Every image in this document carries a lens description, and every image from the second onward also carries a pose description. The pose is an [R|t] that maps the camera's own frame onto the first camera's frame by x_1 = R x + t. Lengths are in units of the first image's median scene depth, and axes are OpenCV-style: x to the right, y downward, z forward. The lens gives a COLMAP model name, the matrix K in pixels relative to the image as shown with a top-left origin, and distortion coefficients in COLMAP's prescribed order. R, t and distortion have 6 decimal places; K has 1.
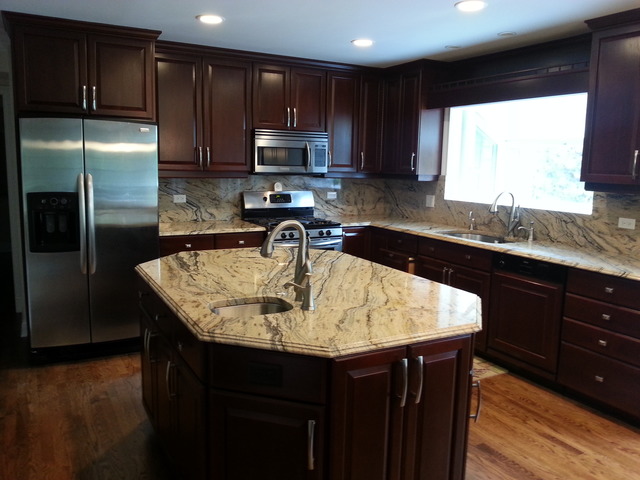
lens RADIAL K [[527.9, 0, 318.9], [0, 527.9, 237.7], [0, 0, 1]] dist [0.016223, -0.049474]
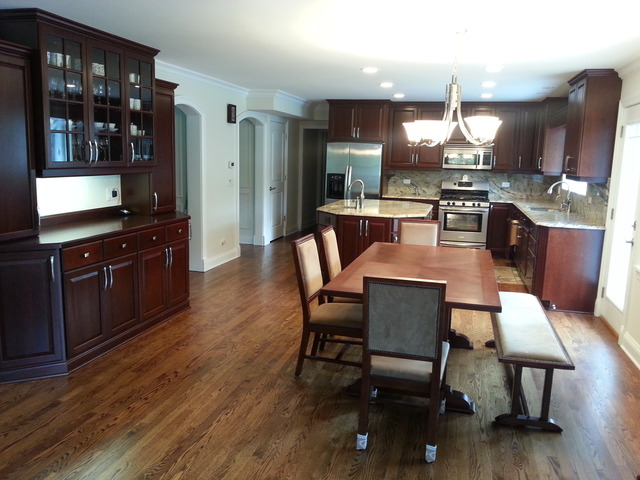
lens RADIAL K [[527.9, 0, 326.1], [0, 527.9, 240.0], [0, 0, 1]] dist [0.016223, -0.049474]
pose [[0.733023, 0.107582, -0.671643, 0.790485], [-0.109127, 0.993223, 0.039992, 0.087344], [0.671393, 0.043980, 0.739795, -0.561142]]
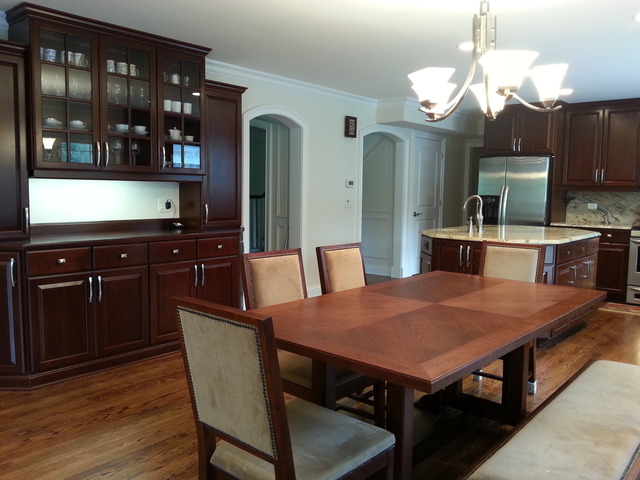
lens RADIAL K [[527.9, 0, 333.1], [0, 527.9, 240.0], [0, 0, 1]] dist [0.016223, -0.049474]
pose [[0.359167, 0.069905, -0.930652, 0.802173], [-0.141007, 0.989808, 0.019929, 0.085144], [0.922560, 0.124070, 0.365363, -0.155960]]
